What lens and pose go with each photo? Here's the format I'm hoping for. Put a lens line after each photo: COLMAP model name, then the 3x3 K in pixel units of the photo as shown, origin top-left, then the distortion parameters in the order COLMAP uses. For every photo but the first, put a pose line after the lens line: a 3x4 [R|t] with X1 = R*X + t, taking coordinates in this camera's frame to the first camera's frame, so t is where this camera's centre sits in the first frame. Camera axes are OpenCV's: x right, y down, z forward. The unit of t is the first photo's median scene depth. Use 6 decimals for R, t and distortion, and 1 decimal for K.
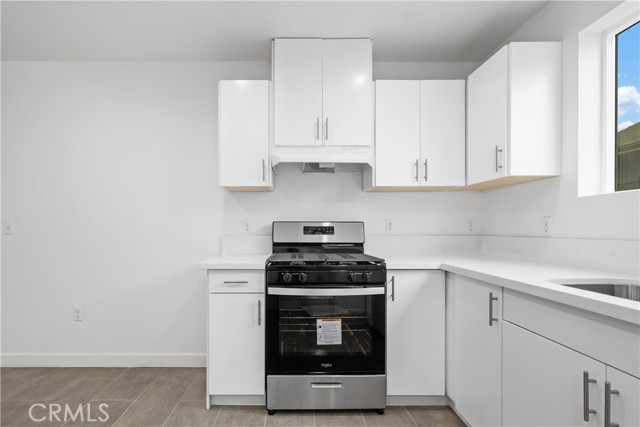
lens RADIAL K [[315.9, 0, 313.7], [0, 315.9, 227.3], [0, 0, 1]] dist [-0.004346, 0.001727]
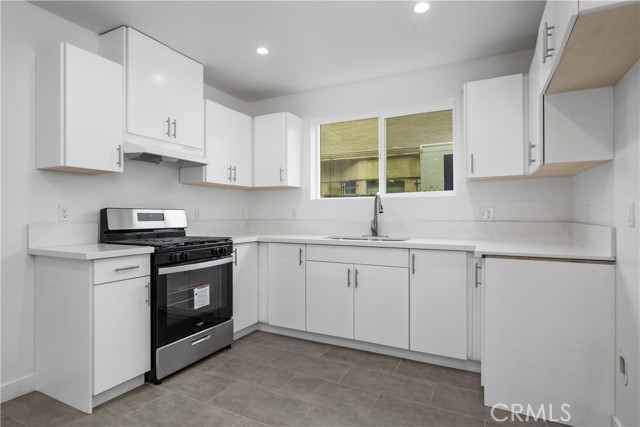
lens RADIAL K [[344.0, 0, 319.5], [0, 344.0, 214.3], [0, 0, 1]] dist [0.003034, 0.000330]
pose [[0.448311, 0.003998, 0.893869, -0.949361], [0.001365, 0.999986, -0.005157, 0.009098], [-0.893877, 0.003532, 0.448299, -0.037093]]
